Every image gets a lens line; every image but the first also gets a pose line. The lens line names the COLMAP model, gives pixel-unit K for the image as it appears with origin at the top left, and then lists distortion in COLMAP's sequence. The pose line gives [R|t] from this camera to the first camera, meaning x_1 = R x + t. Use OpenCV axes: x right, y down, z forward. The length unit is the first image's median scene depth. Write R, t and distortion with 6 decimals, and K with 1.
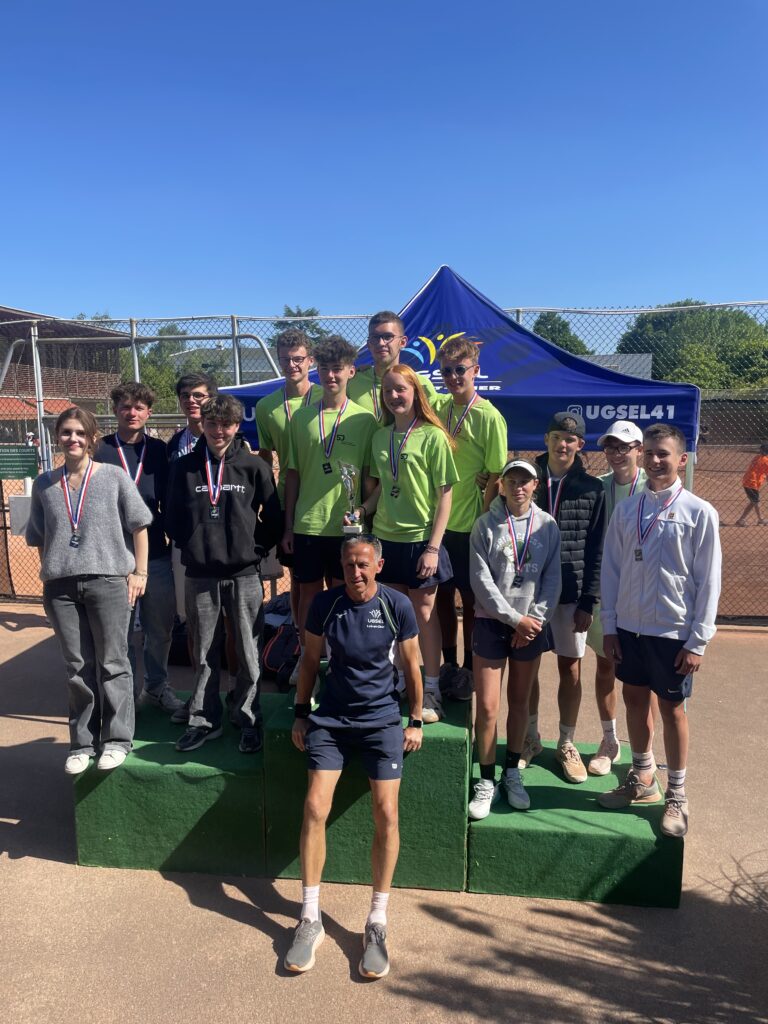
lens RADIAL K [[774.0, 0, 384.0], [0, 774.0, 512.0], [0, 0, 1]] dist [0.079805, -0.111651]
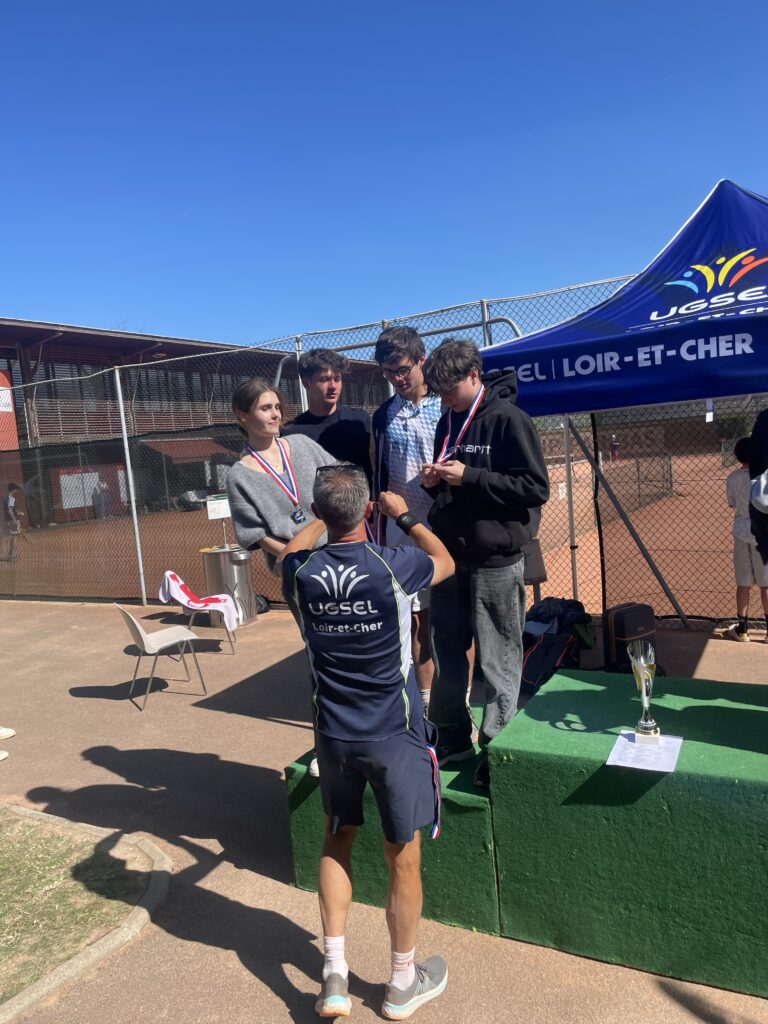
lens RADIAL K [[774.0, 0, 384.0], [0, 774.0, 512.0], [0, 0, 1]] dist [0.079805, -0.111651]
pose [[0.934517, -0.038996, -0.353775, 0.025292], [0.029925, 0.999069, -0.031076, 0.041839], [0.354658, 0.018454, 0.934814, 0.148337]]
